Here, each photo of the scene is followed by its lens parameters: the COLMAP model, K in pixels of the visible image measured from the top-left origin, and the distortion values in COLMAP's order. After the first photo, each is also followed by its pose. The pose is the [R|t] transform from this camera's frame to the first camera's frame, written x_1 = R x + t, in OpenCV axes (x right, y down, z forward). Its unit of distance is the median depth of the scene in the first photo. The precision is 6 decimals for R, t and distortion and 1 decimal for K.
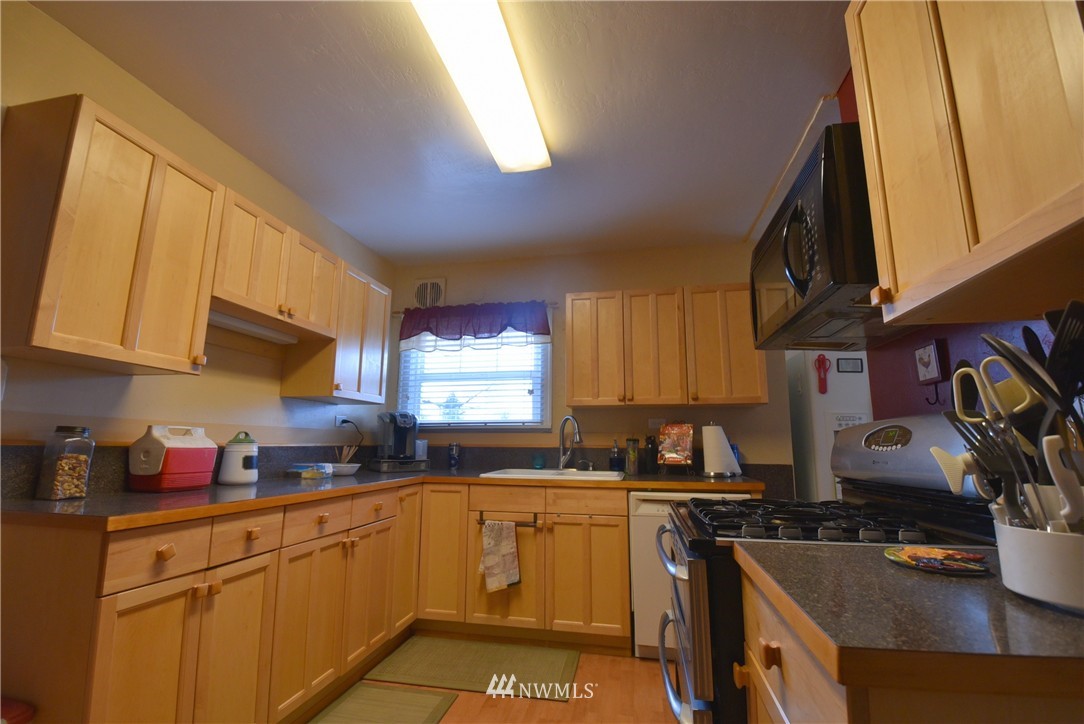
lens RADIAL K [[471.8, 0, 537.2], [0, 471.8, 361.9], [0, 0, 1]] dist [0.000446, -0.000620]
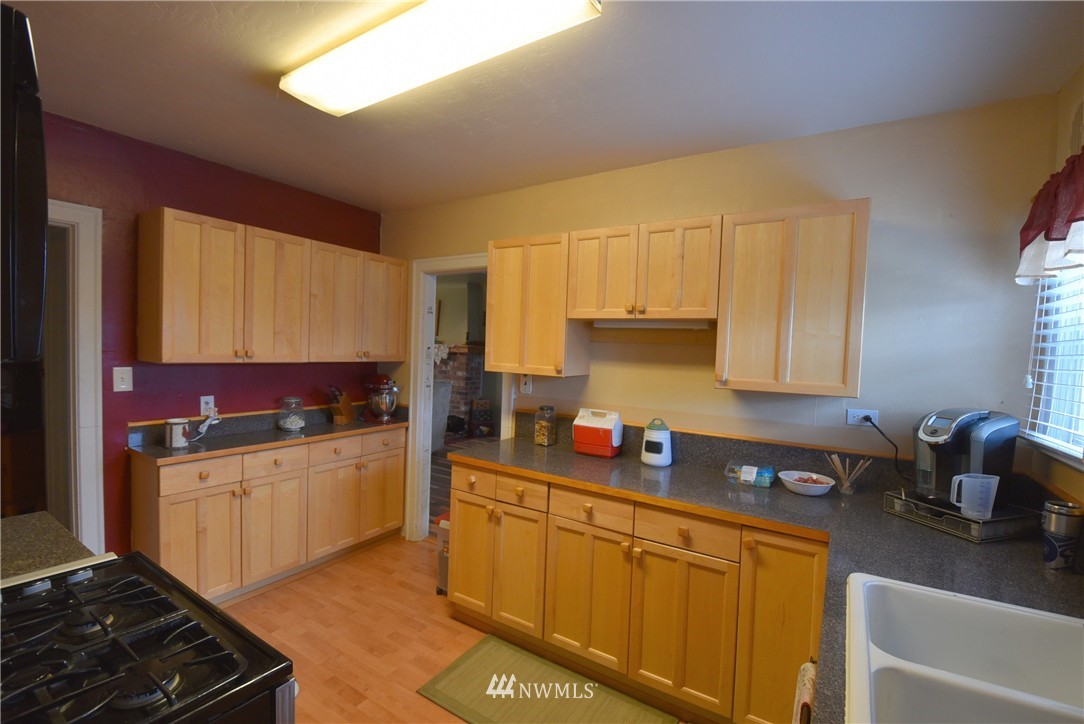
lens RADIAL K [[471.8, 0, 536.9], [0, 471.8, 365.2], [0, 0, 1]] dist [0.000446, -0.000620]
pose [[-0.361601, 0.014348, -0.932223, 0.605392], [0.126145, 0.991440, -0.033672, 0.028570], [0.923760, -0.129771, -0.360316, 1.351526]]
